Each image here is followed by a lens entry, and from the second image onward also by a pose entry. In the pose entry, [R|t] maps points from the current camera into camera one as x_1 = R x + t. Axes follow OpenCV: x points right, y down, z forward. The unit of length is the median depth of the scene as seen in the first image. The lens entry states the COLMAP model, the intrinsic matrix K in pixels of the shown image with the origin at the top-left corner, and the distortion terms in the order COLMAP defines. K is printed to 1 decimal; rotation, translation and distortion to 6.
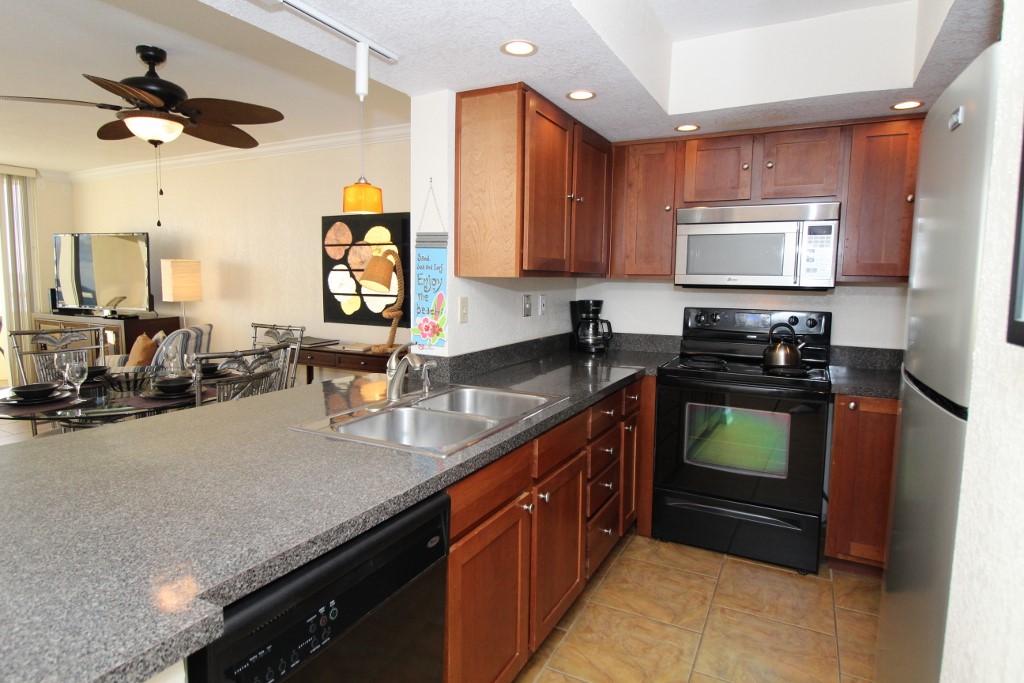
lens RADIAL K [[583.6, 0, 508.1], [0, 583.6, 334.3], [0, 0, 1]] dist [0.006017, 0.000724]
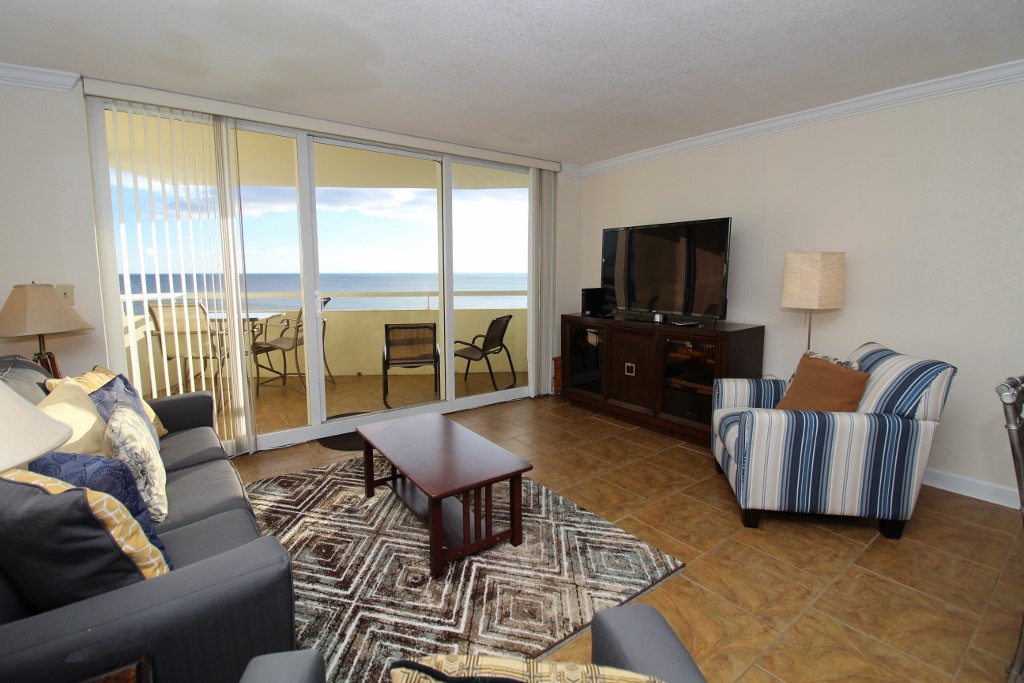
lens RADIAL K [[474.1, 0, 515.1], [0, 474.1, 332.7], [0, 0, 1]] dist [-0.015284, -0.003521]
pose [[0.907948, 0.041003, -0.417073, -0.733193], [-0.025214, 0.998744, 0.043297, -0.047425], [0.418324, -0.028795, 0.907841, 0.342321]]
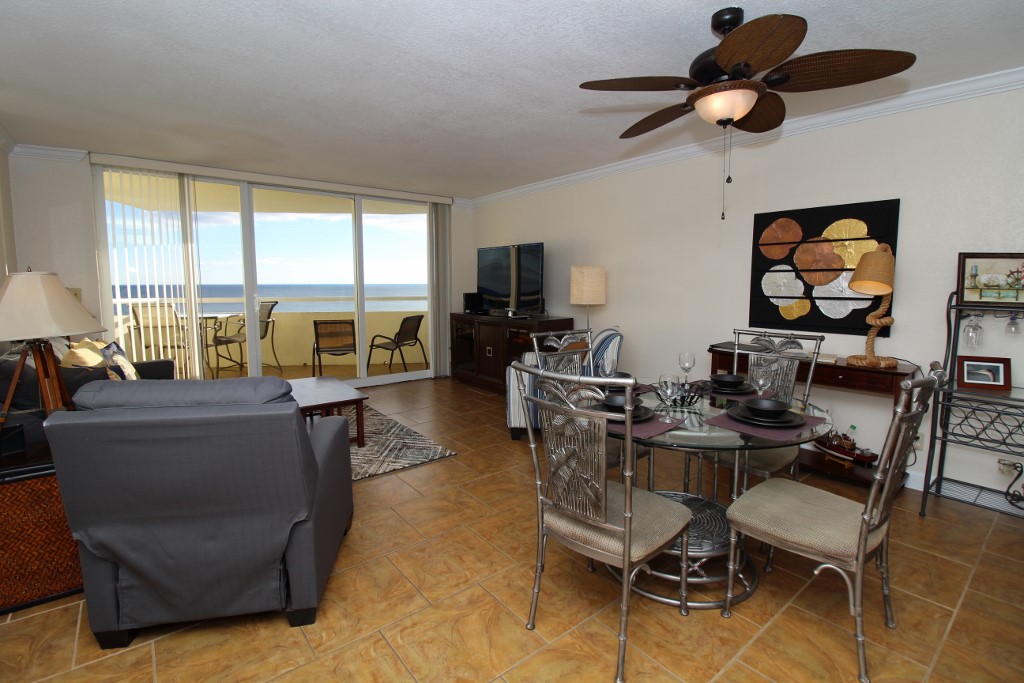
lens RADIAL K [[474.1, 0, 513.3], [0, 474.1, 335.4], [0, 0, 1]] dist [-0.015284, -0.003521]
pose [[0.917364, 0.028804, -0.397005, -0.379981], [-0.020982, 0.999491, 0.024032, -0.018013], [0.397495, -0.013716, 0.917502, 0.156780]]
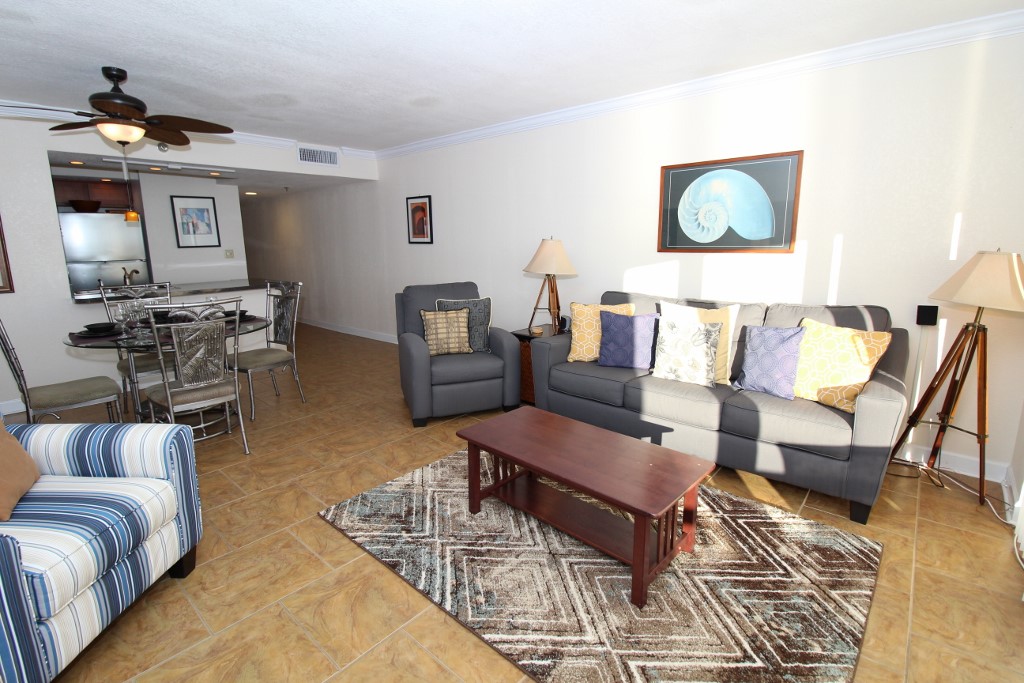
lens RADIAL K [[474.1, 0, 514.3], [0, 474.1, 332.2], [0, 0, 1]] dist [-0.015284, -0.003521]
pose [[-0.973367, -0.049386, 0.223871, -1.075714], [0.014355, 0.961475, 0.274516, -0.126950], [-0.228804, 0.270418, -0.935159, 1.200722]]
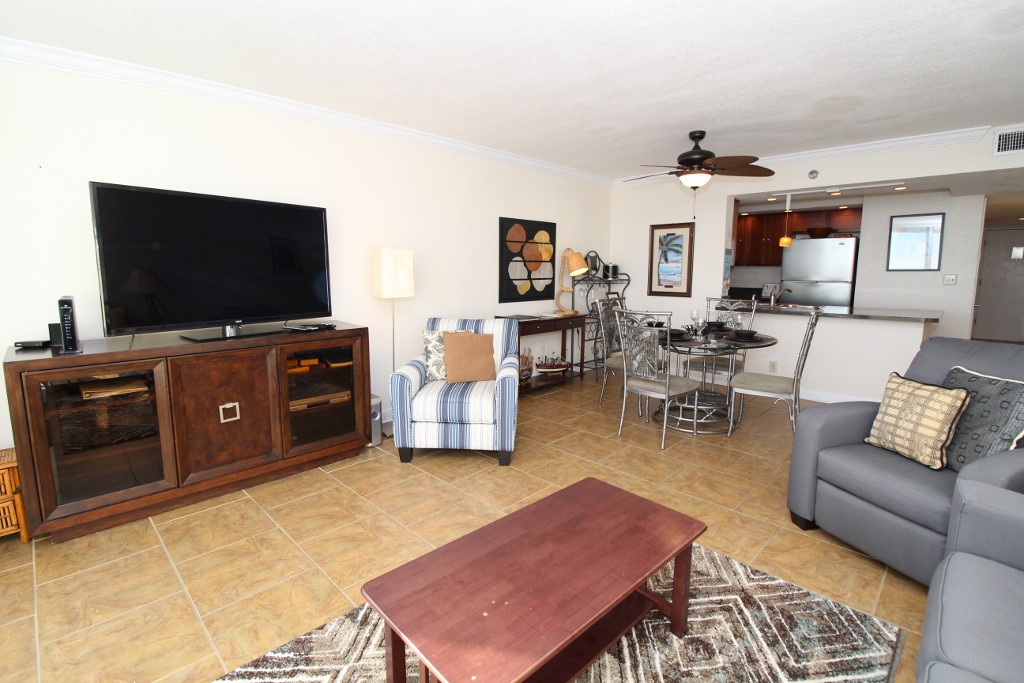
lens RADIAL K [[474.1, 0, 511.8], [0, 474.1, 333.8], [0, 0, 1]] dist [-0.015284, -0.003521]
pose [[0.285816, -0.146876, 0.946962, -1.328220], [0.085808, 0.988137, 0.127364, -0.086156], [-0.954435, 0.044854, 0.295029, 0.715065]]
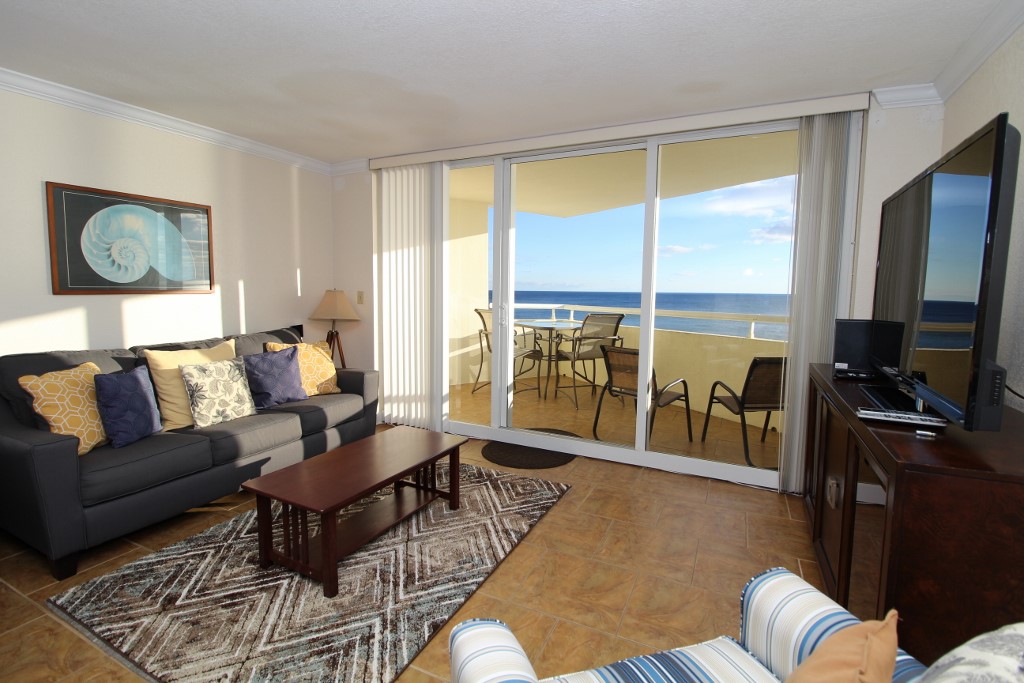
lens RADIAL K [[474.1, 0, 511.6], [0, 474.1, 337.8], [0, 0, 1]] dist [-0.015284, -0.003521]
pose [[0.038882, 0.088268, -0.995338, -0.521220], [-0.099389, 0.991493, 0.084045, -0.086450], [0.994289, 0.095658, 0.047324, 0.908509]]
